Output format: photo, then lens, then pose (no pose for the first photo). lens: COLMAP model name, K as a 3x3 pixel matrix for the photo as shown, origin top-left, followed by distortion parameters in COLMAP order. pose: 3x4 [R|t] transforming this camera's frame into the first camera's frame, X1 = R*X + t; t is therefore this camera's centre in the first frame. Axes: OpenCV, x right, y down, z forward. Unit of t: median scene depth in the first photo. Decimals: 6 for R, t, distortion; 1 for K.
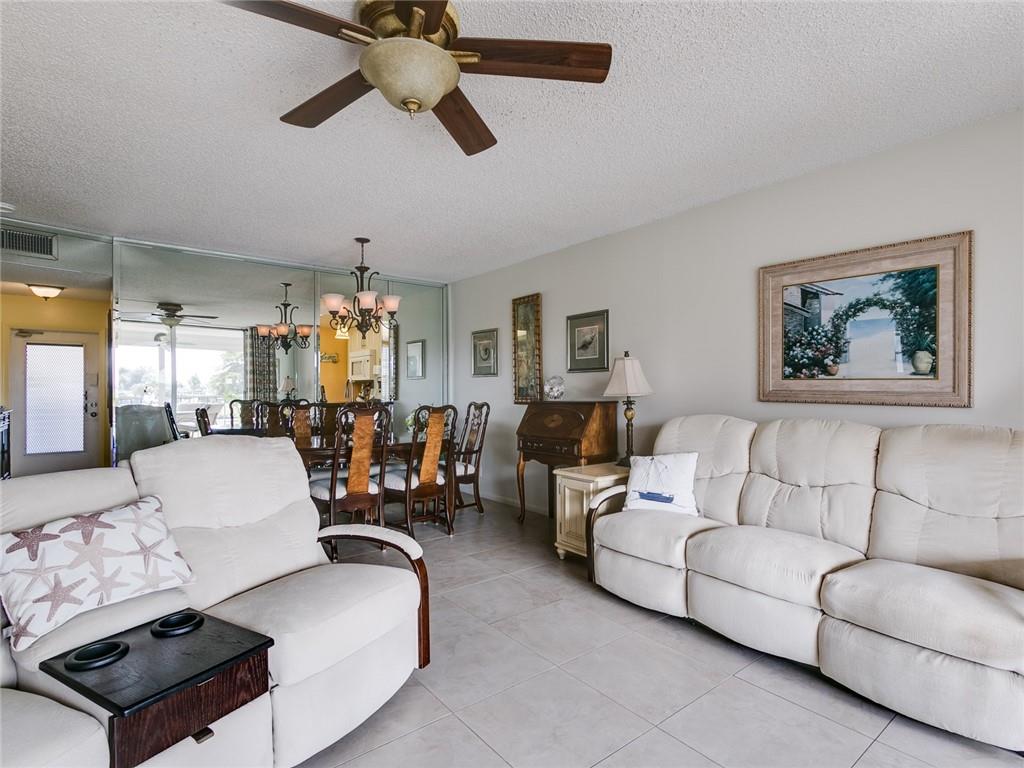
lens RADIAL K [[516.7, 0, 506.2], [0, 516.7, 388.9], [0, 0, 1]] dist [-0.004030, -0.000082]
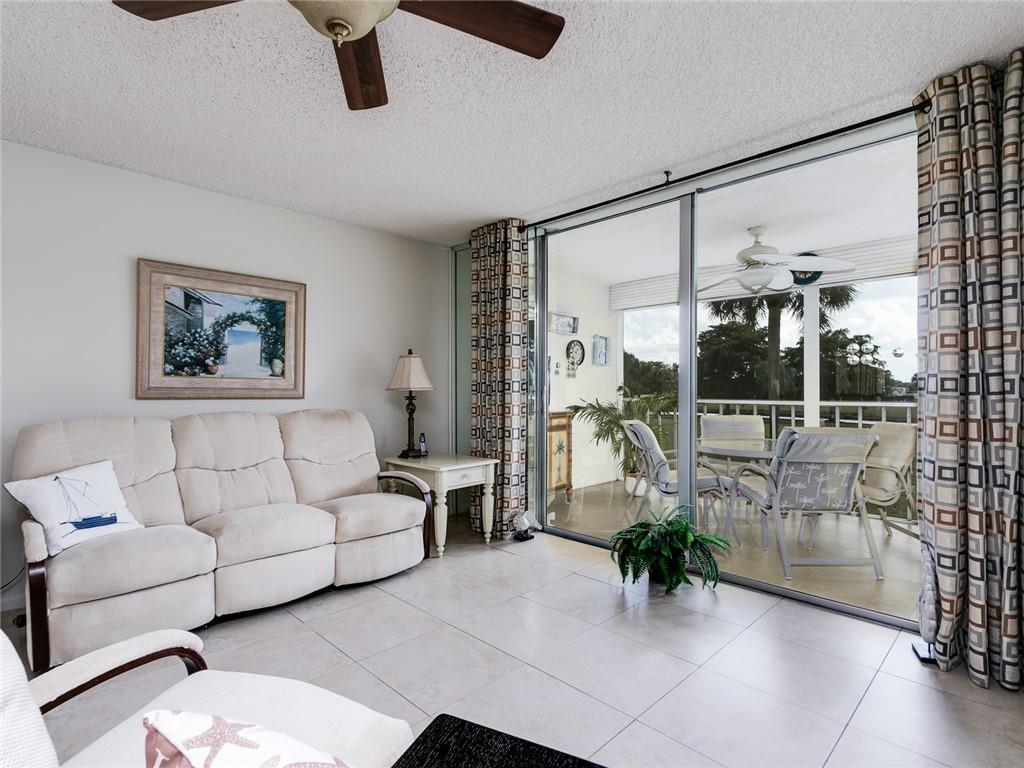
lens RADIAL K [[516.7, 0, 513.0], [0, 516.7, 385.1], [0, 0, 1]] dist [-0.004030, -0.000082]
pose [[-0.127942, 0.001931, 0.991780, -0.602741], [-0.006154, 0.999977, -0.002741, -0.002775], [-0.991763, -0.006454, -0.127928, 0.486198]]
